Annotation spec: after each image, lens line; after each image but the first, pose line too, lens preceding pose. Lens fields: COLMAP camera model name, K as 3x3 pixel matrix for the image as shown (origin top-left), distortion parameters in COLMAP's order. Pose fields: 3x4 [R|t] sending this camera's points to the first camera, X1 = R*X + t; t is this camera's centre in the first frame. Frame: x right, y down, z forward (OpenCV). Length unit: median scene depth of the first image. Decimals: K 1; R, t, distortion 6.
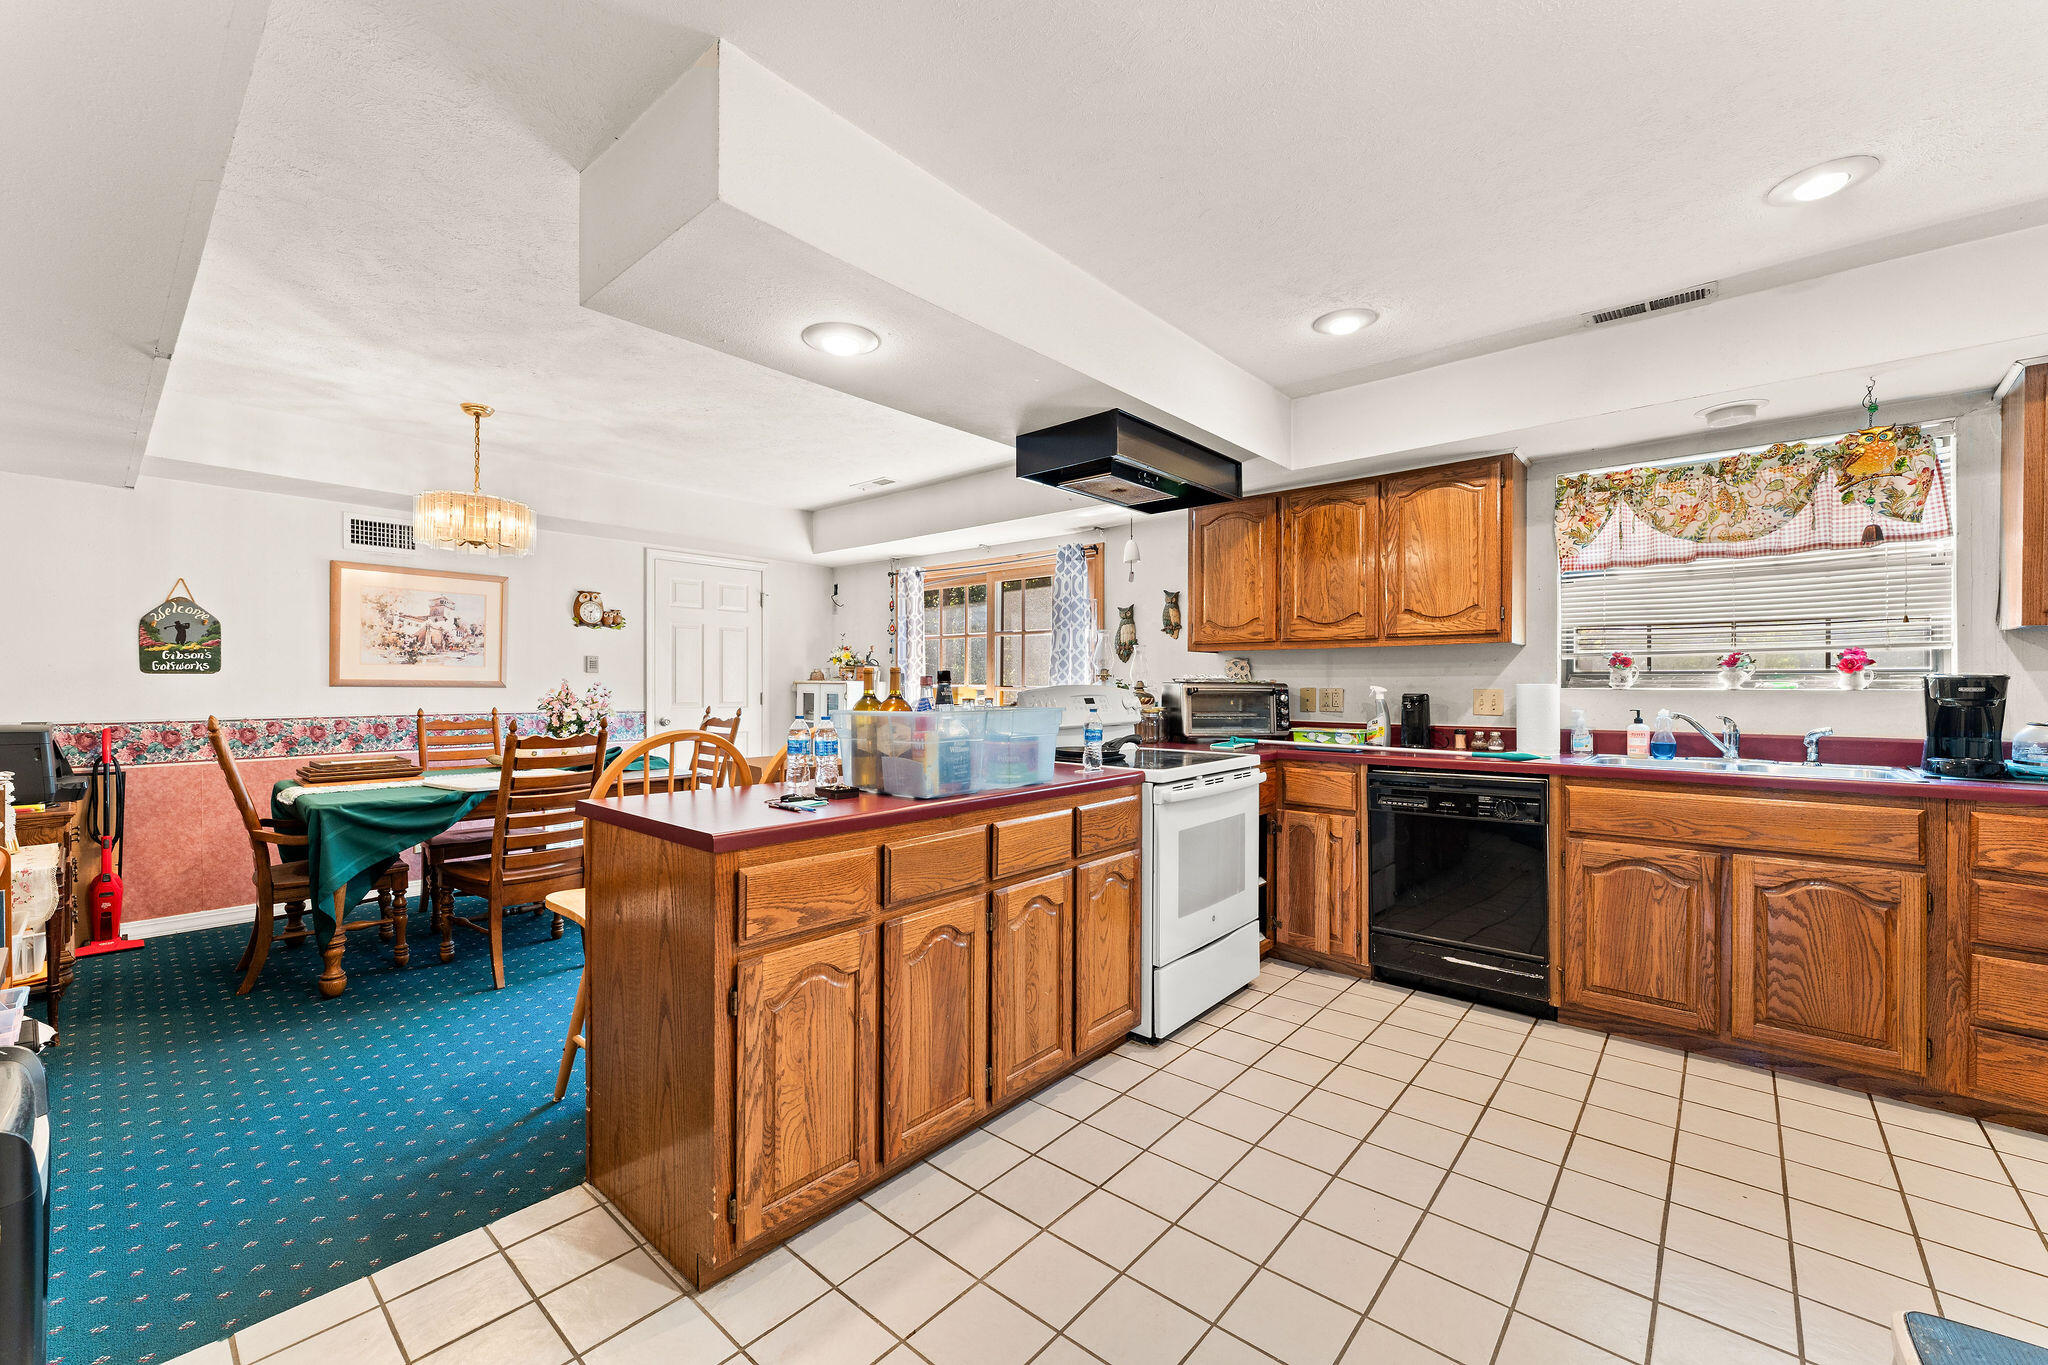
lens RADIAL K [[814.0, 0, 1015.2], [0, 814.0, 693.6], [0, 0, 1]] dist [-0.002034, -0.000347]
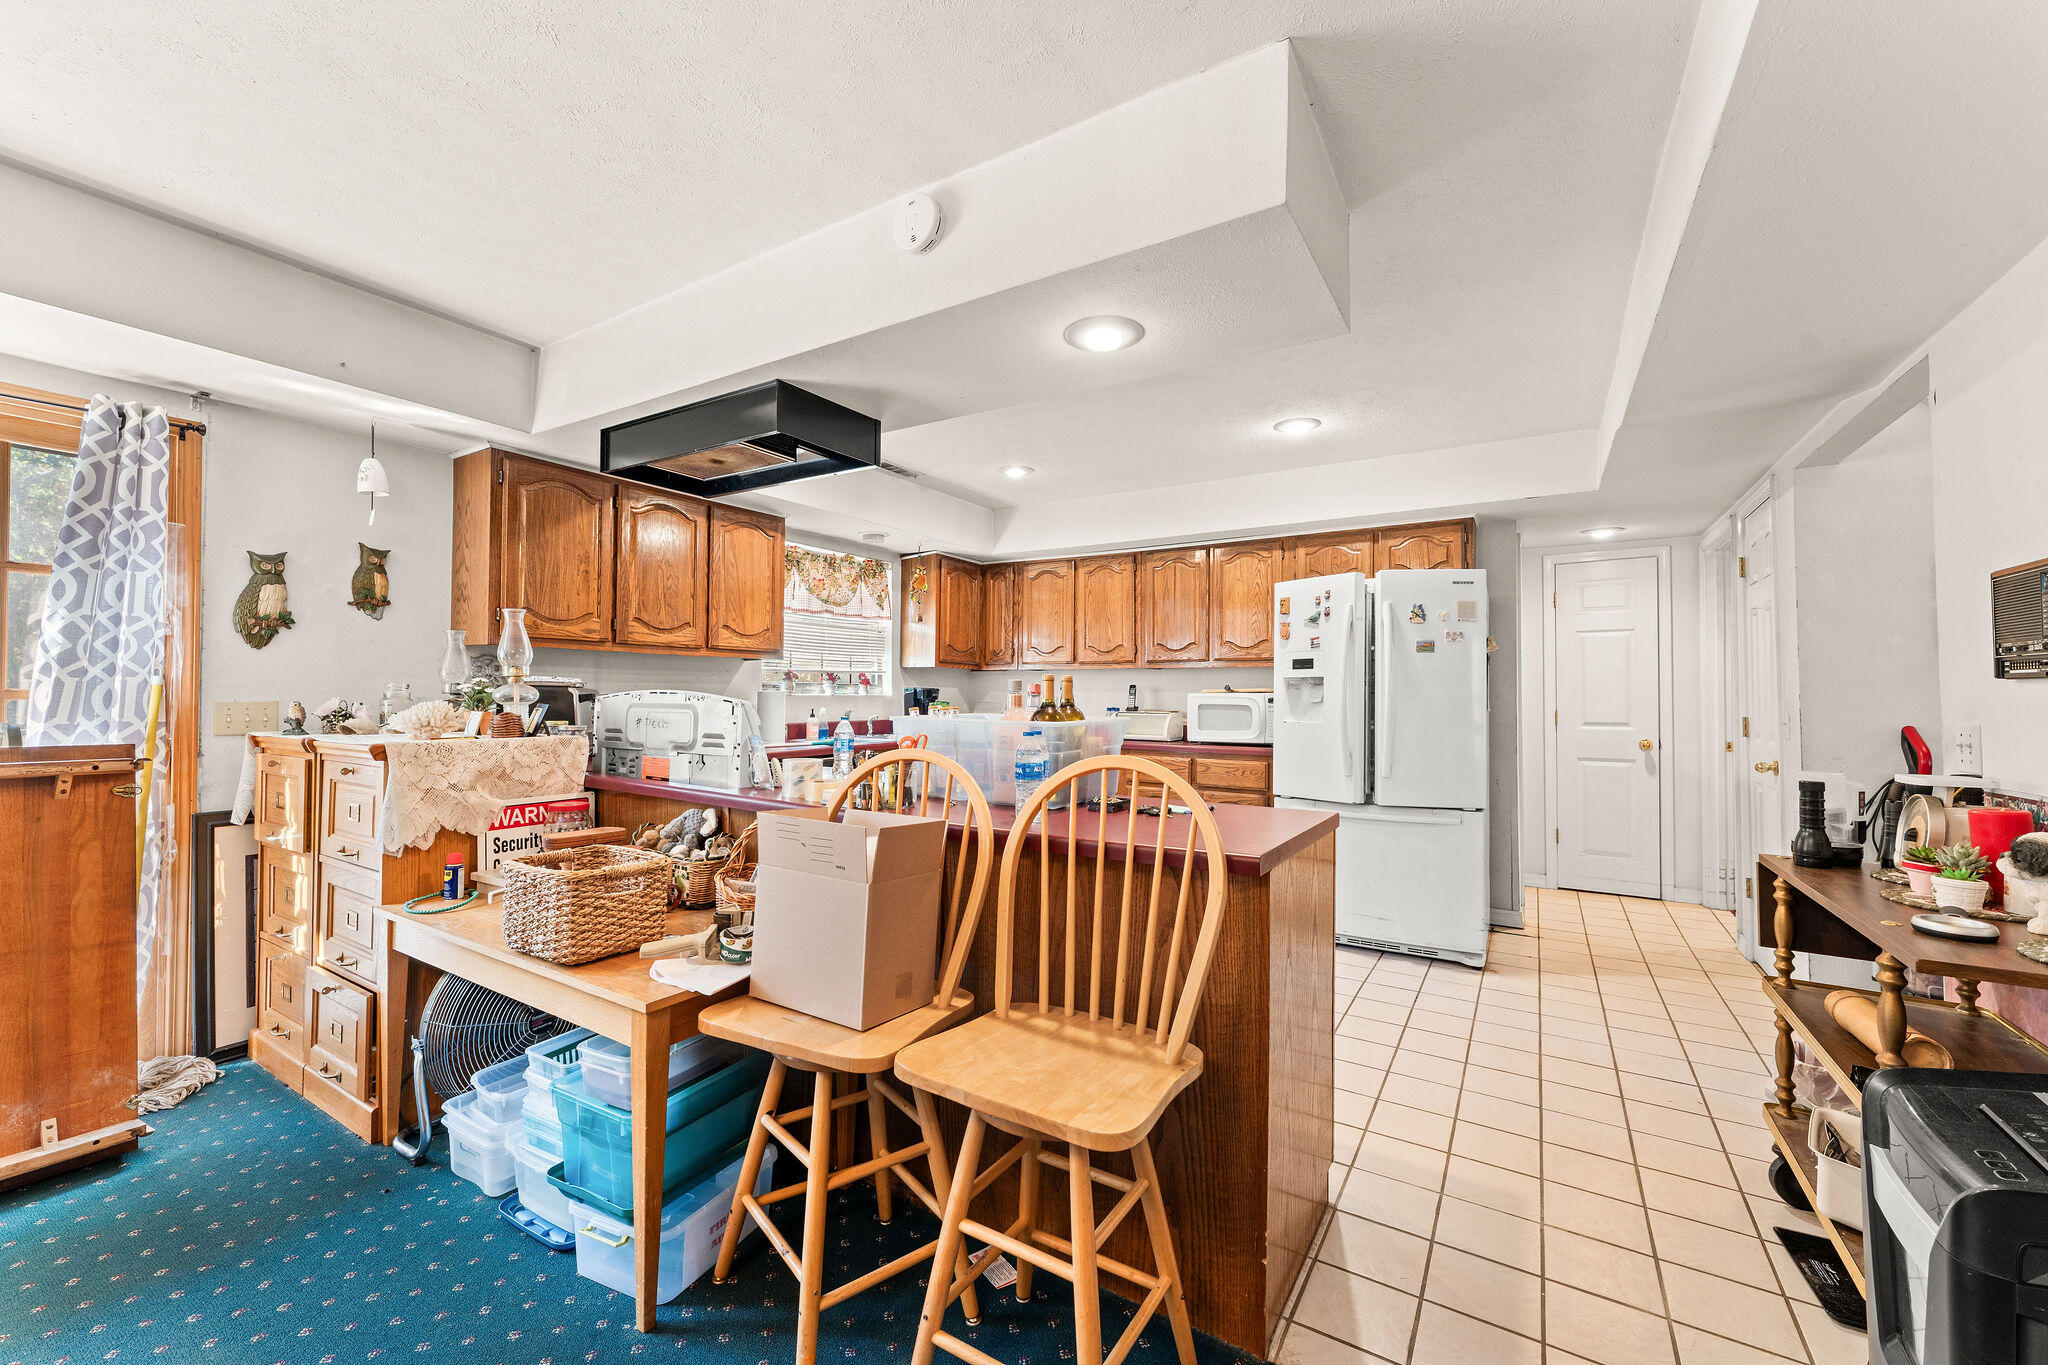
lens RADIAL K [[814.0, 0, 1015.3], [0, 814.0, 677.0], [0, 0, 1]] dist [-0.002034, -0.000347]
pose [[-0.154105, 0.019621, 0.987860, -0.683278], [0.003015, 0.999807, -0.019388, -0.007103], [-0.988050, -0.000010, -0.154135, 0.739437]]
